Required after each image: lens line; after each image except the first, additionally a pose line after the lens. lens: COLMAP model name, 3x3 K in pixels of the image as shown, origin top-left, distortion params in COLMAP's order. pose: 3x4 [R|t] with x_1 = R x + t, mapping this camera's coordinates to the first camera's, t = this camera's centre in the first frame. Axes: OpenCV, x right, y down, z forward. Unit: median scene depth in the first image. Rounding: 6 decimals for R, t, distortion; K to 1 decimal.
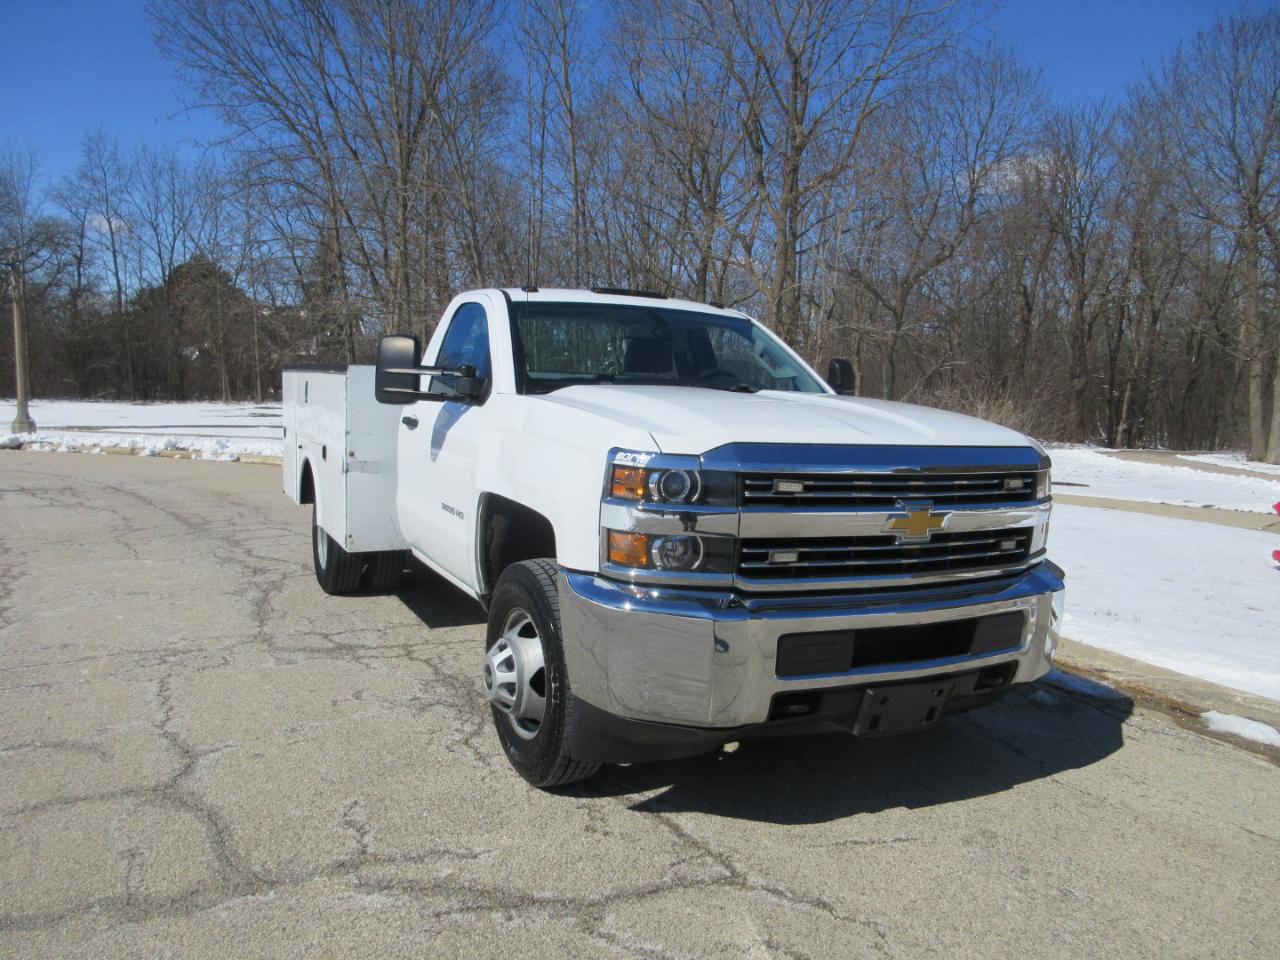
lens RADIAL K [[970.5, 0, 640.0], [0, 970.5, 480.0], [0, 0, 1]] dist [0.004419, 0.009563]
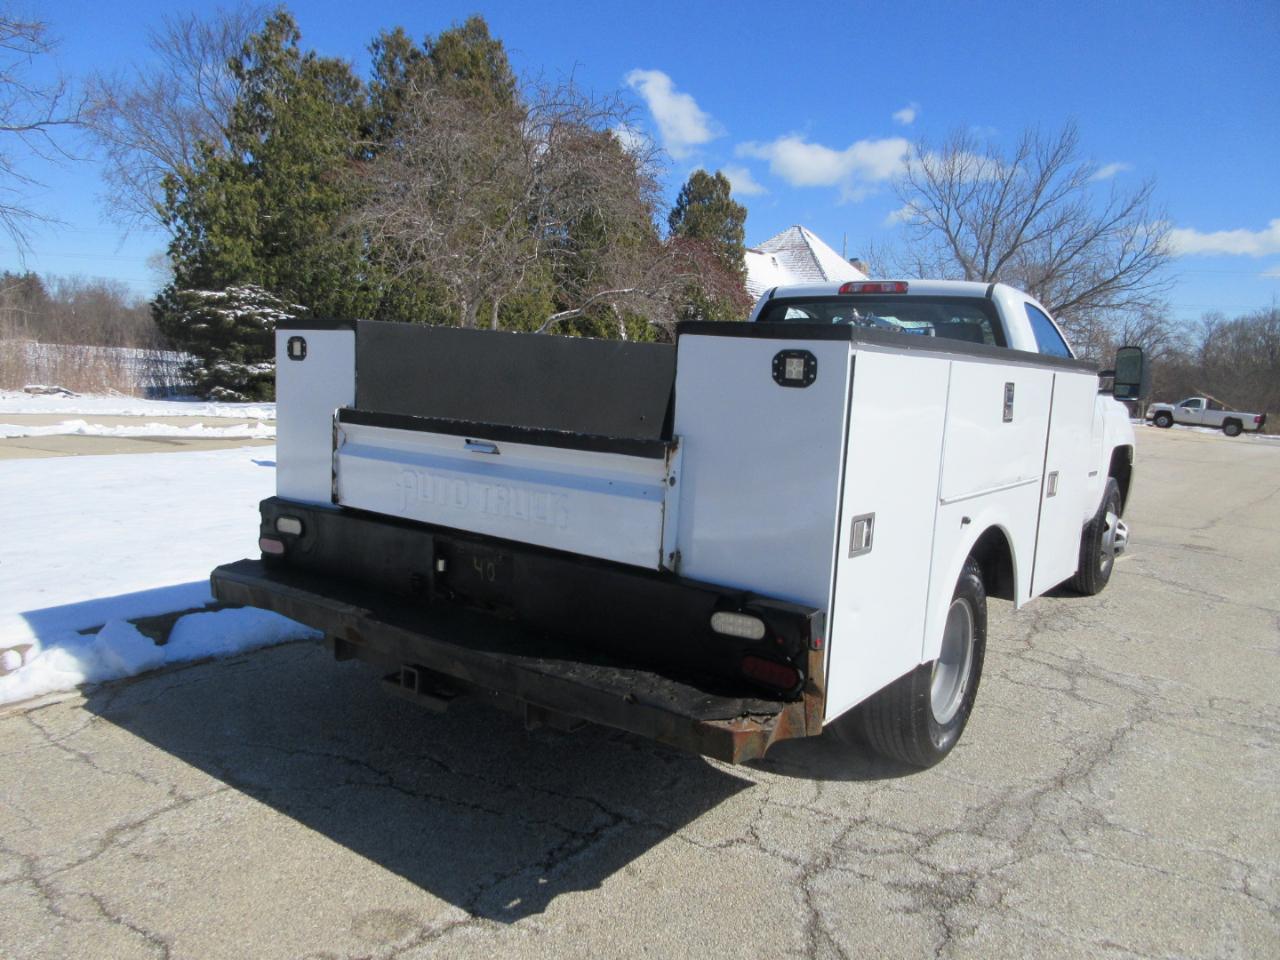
lens RADIAL K [[968.1, 0, 642.9], [0, 968.1, 479.9], [0, 0, 1]] dist [0.010700, -0.000995]
pose [[-0.453702, -0.164294, 0.875878, -1.204573], [0.019059, 0.980845, 0.193856, -0.259390], [-0.890950, 0.104646, -0.441880, 2.356835]]
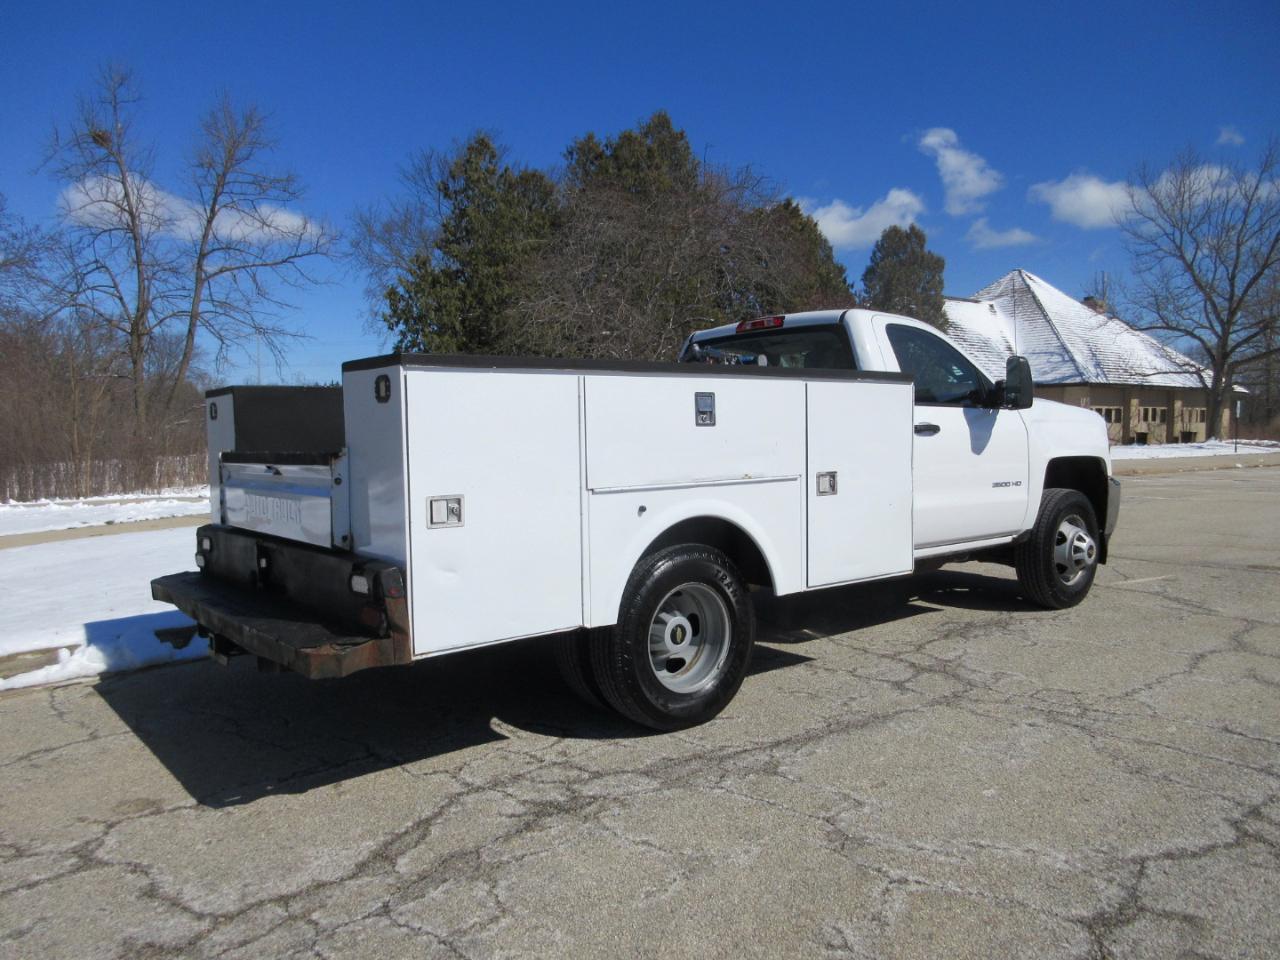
lens RADIAL K [[968.1, 0, 642.9], [0, 968.1, 479.9], [0, 0, 1]] dist [0.010700, -0.000995]
pose [[-0.216095, -0.082690, 0.972864, -1.563537], [0.103374, 0.988869, 0.107012, -0.194593], [-0.970884, 0.123694, -0.205142, 1.947717]]
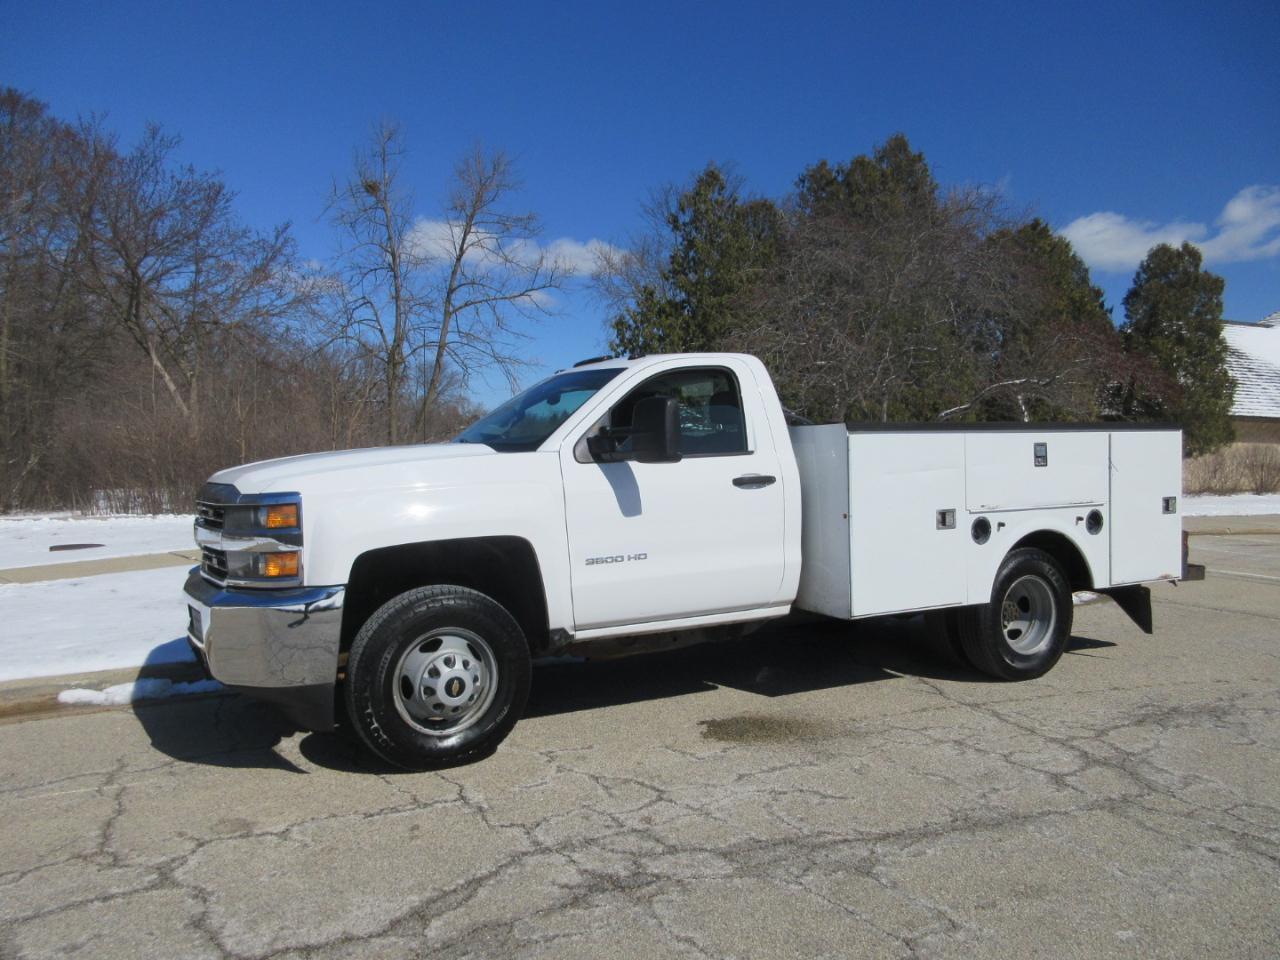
lens RADIAL K [[968.5, 0, 640.0], [0, 968.5, 480.0], [0, 0, 1]] dist [0.004145, 0.012586]
pose [[0.029432, -0.058654, 0.997844, -1.512730], [0.089245, 0.994444, 0.055822, -0.196696], [-0.995575, 0.087409, 0.034503, 1.803353]]
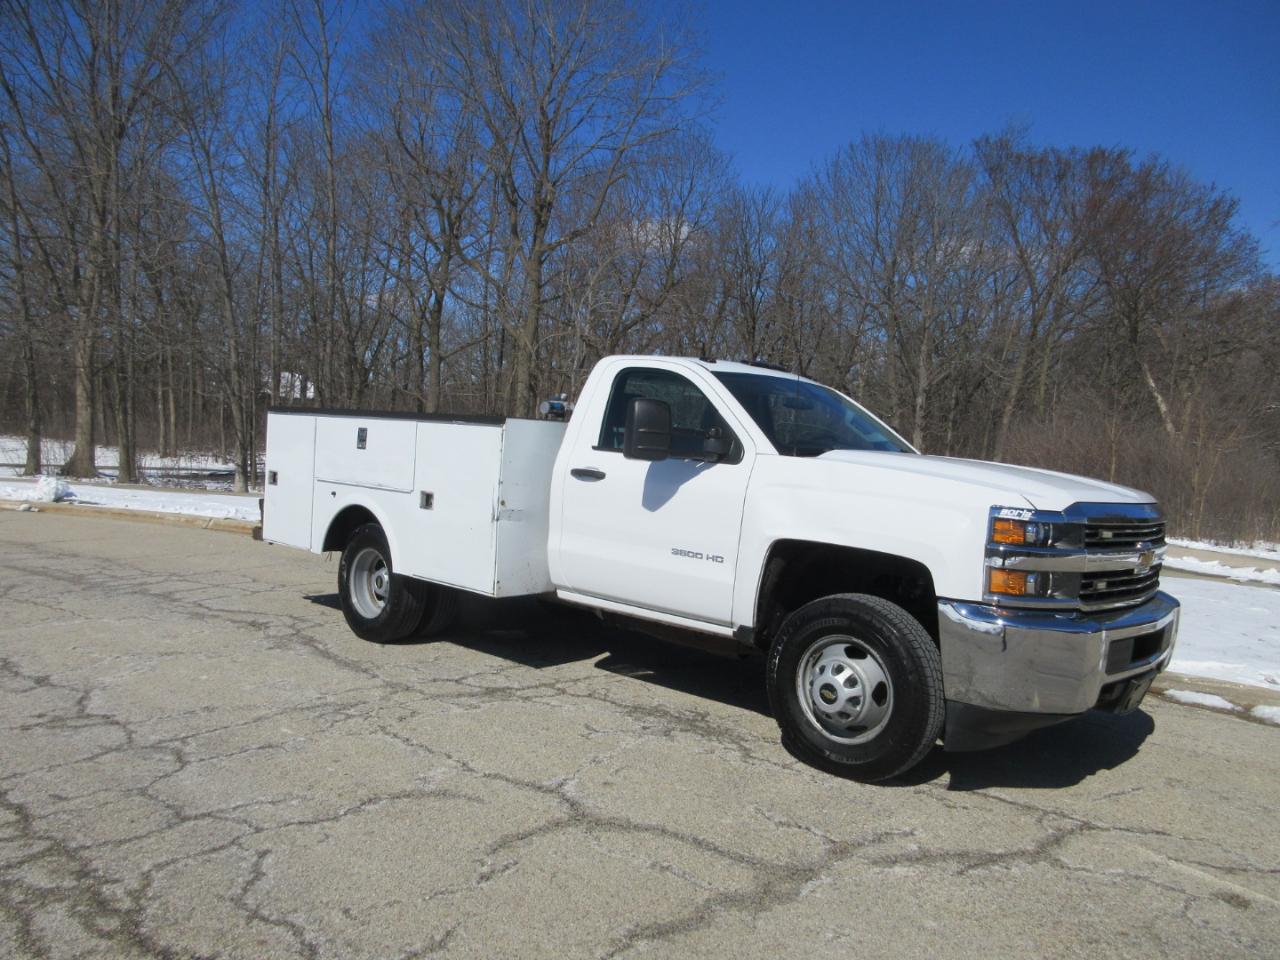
lens RADIAL K [[968.1, 0, 642.9], [0, 968.1, 479.9], [0, 0, 1]] dist [0.010700, -0.000995]
pose [[0.933536, 0.008068, 0.358394, -0.714931], [0.006025, 0.999252, -0.038188, -0.015796], [-0.358434, 0.037809, 0.932789, -0.041674]]
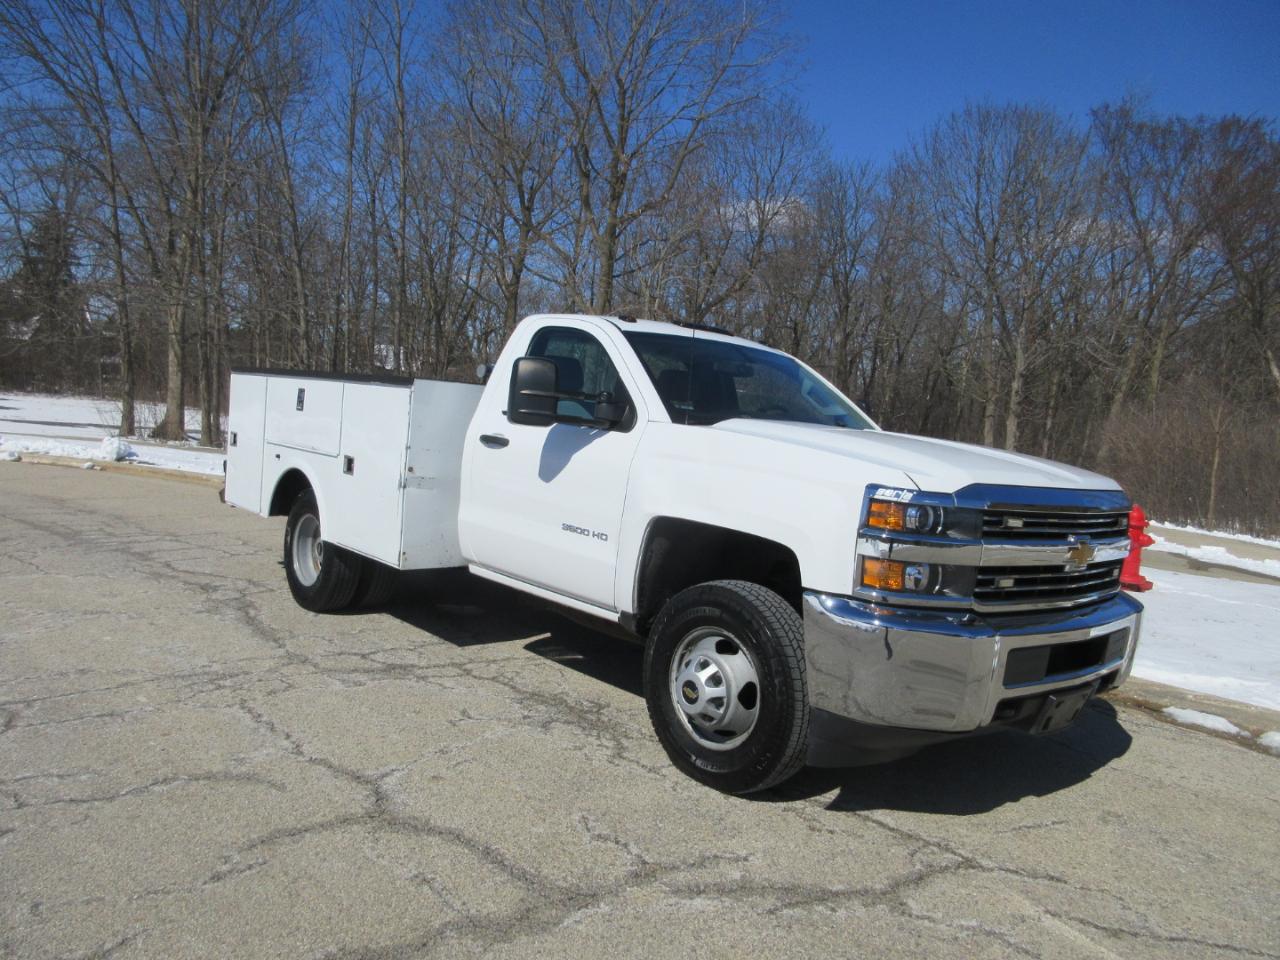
lens RADIAL K [[968.1, 0, 642.9], [0, 968.1, 479.9], [0, 0, 1]] dist [0.010700, -0.000995]
pose [[0.966264, 0.031516, 0.255617, -0.431377], [-0.028147, 0.999462, -0.016828, -0.009208], [-0.256010, 0.009066, 0.966632, -0.011750]]
